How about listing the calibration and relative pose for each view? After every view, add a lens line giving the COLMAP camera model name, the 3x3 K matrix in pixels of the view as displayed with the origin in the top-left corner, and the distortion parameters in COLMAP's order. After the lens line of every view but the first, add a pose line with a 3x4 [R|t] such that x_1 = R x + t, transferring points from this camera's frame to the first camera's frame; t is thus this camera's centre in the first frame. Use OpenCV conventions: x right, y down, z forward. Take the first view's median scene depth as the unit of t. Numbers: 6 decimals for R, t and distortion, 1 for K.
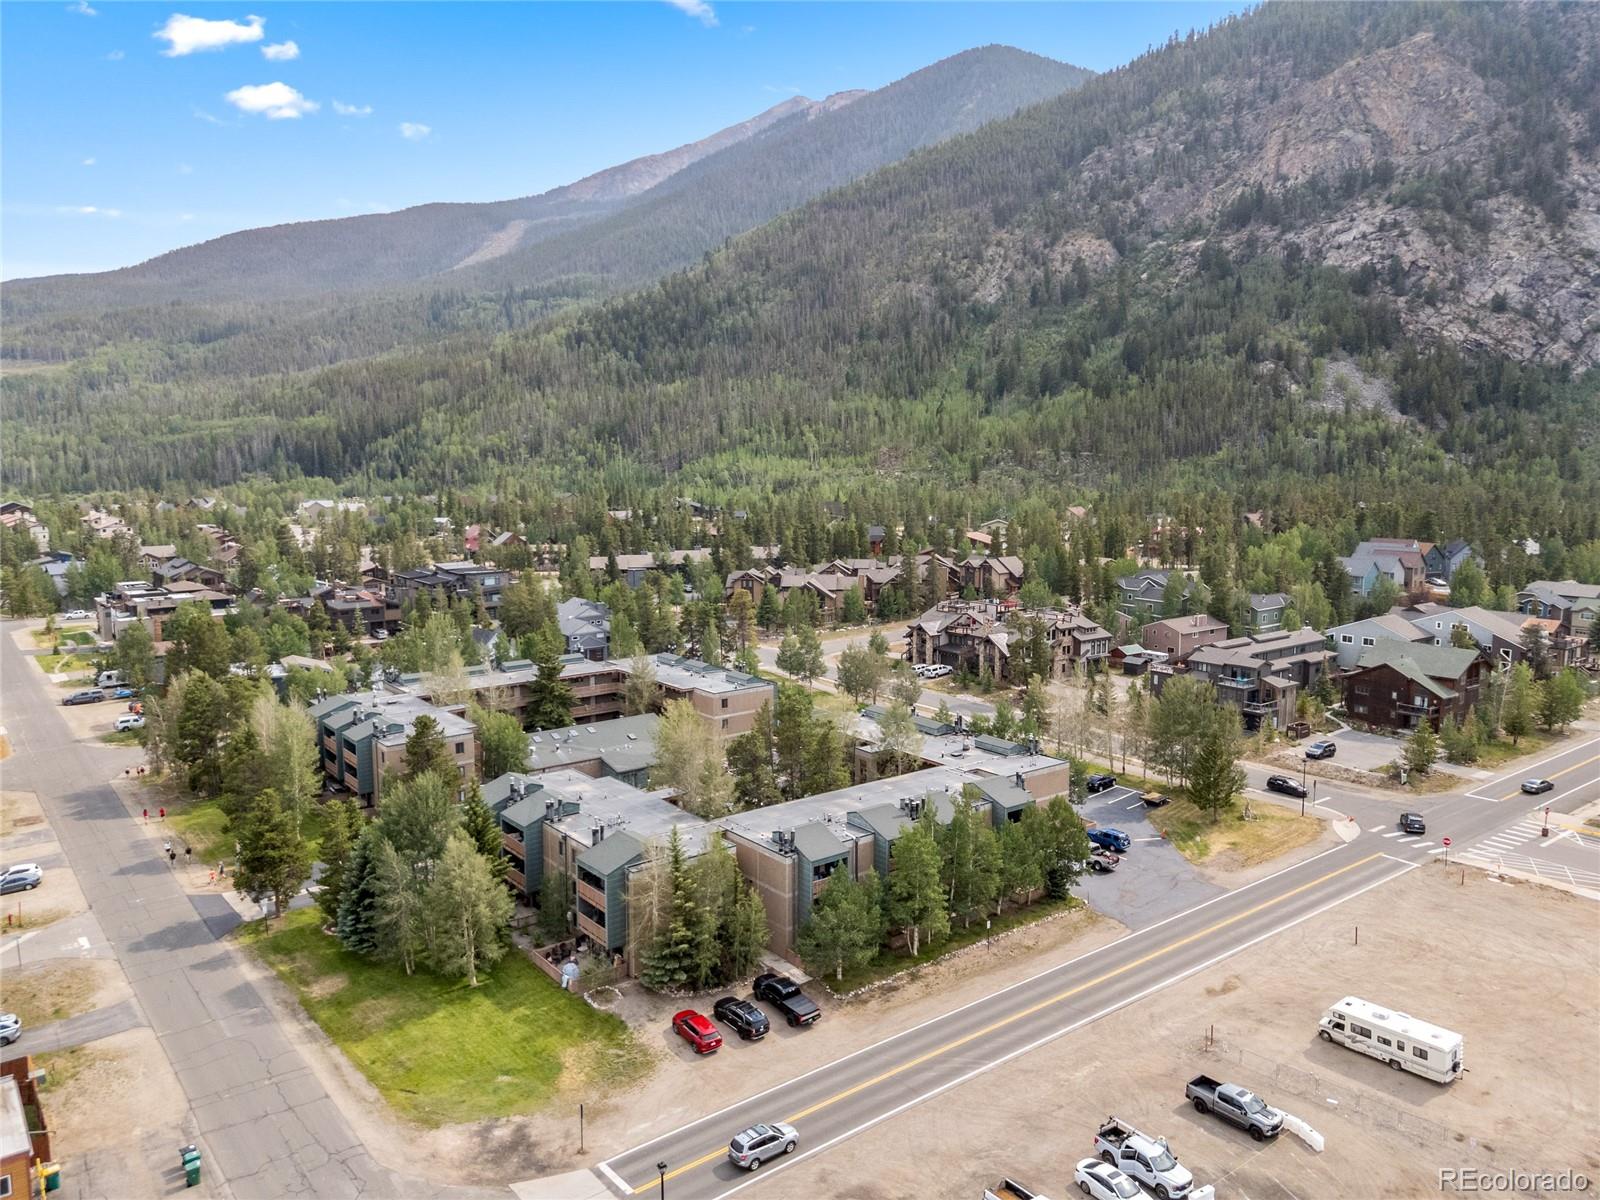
lens RADIAL K [[1174.0, 0, 800.0], [0, 1174.0, 600.0], [0, 0, 1]] dist [0.086916, -0.083728]
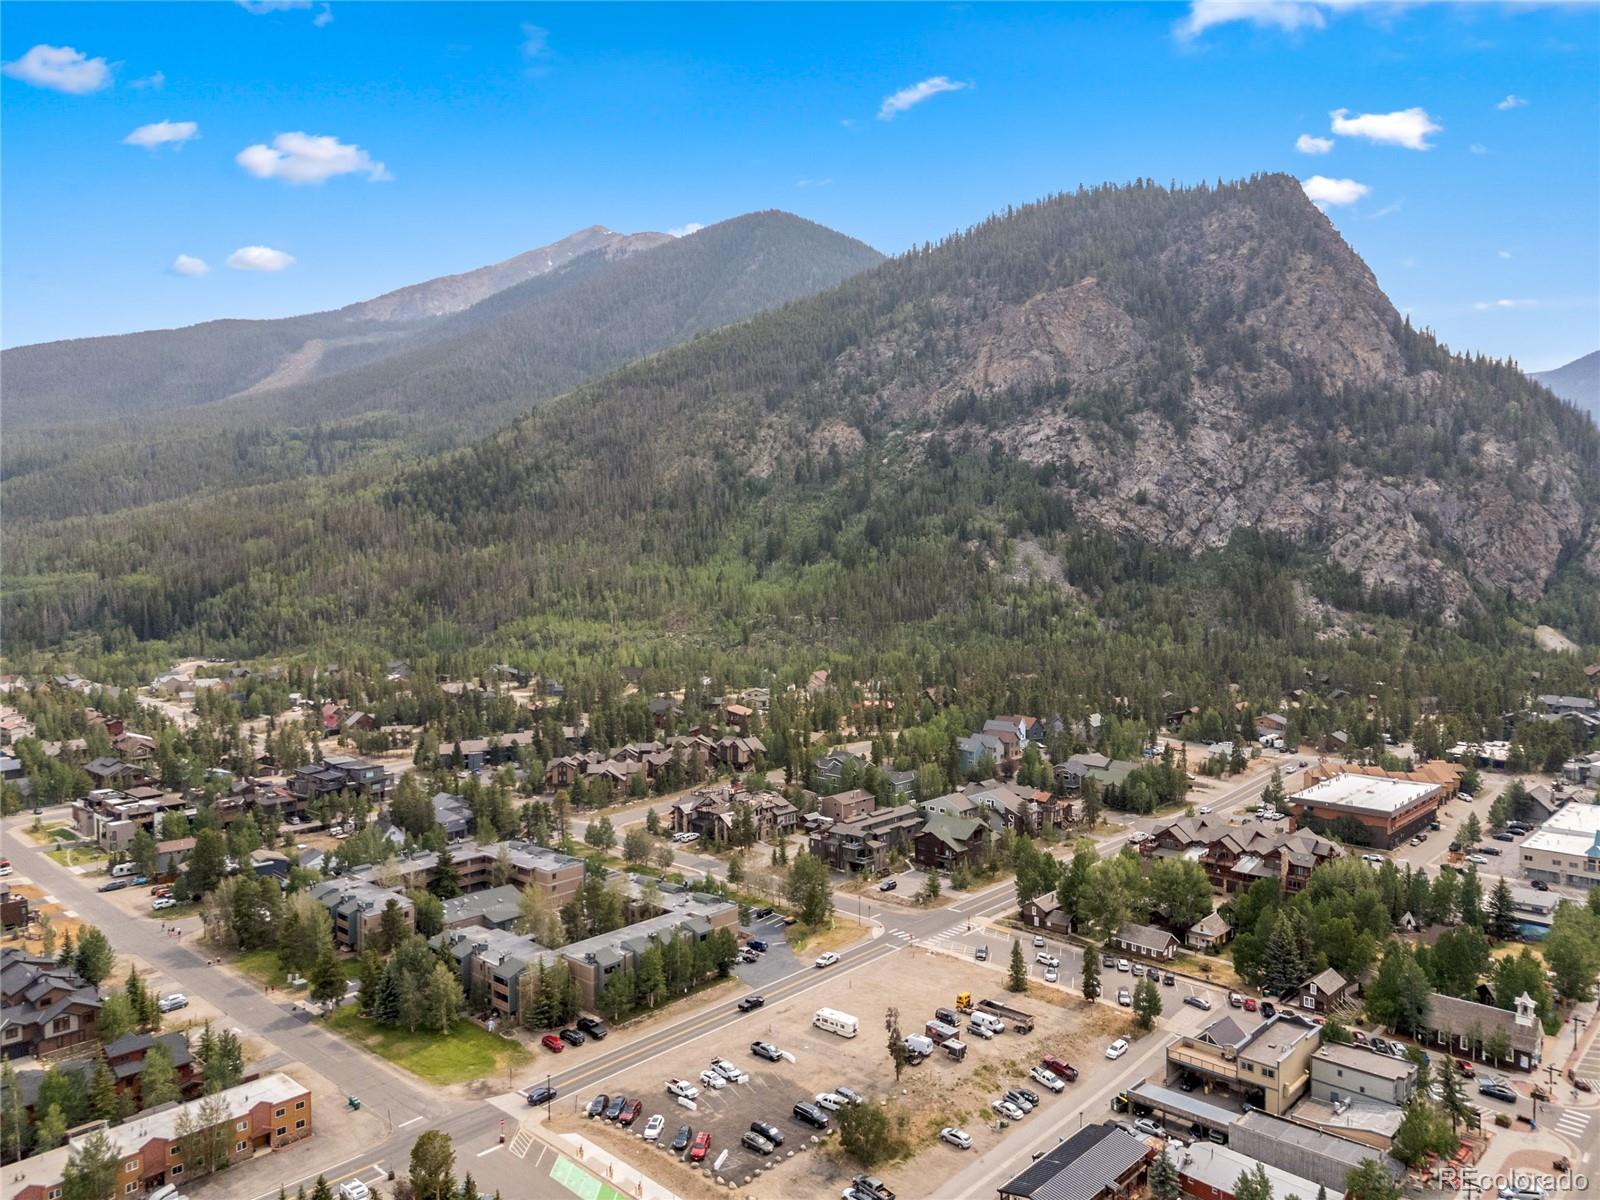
lens RADIAL K [[1174.0, 0, 800.0], [0, 1174.0, 600.0], [0, 0, 1]] dist [0.086916, -0.083728]
pose [[0.986261, -0.008597, 0.164971, 0.001919], [0.021915, 0.996628, -0.079074, -0.041890], [-0.163735, 0.081603, 0.983123, -0.195549]]
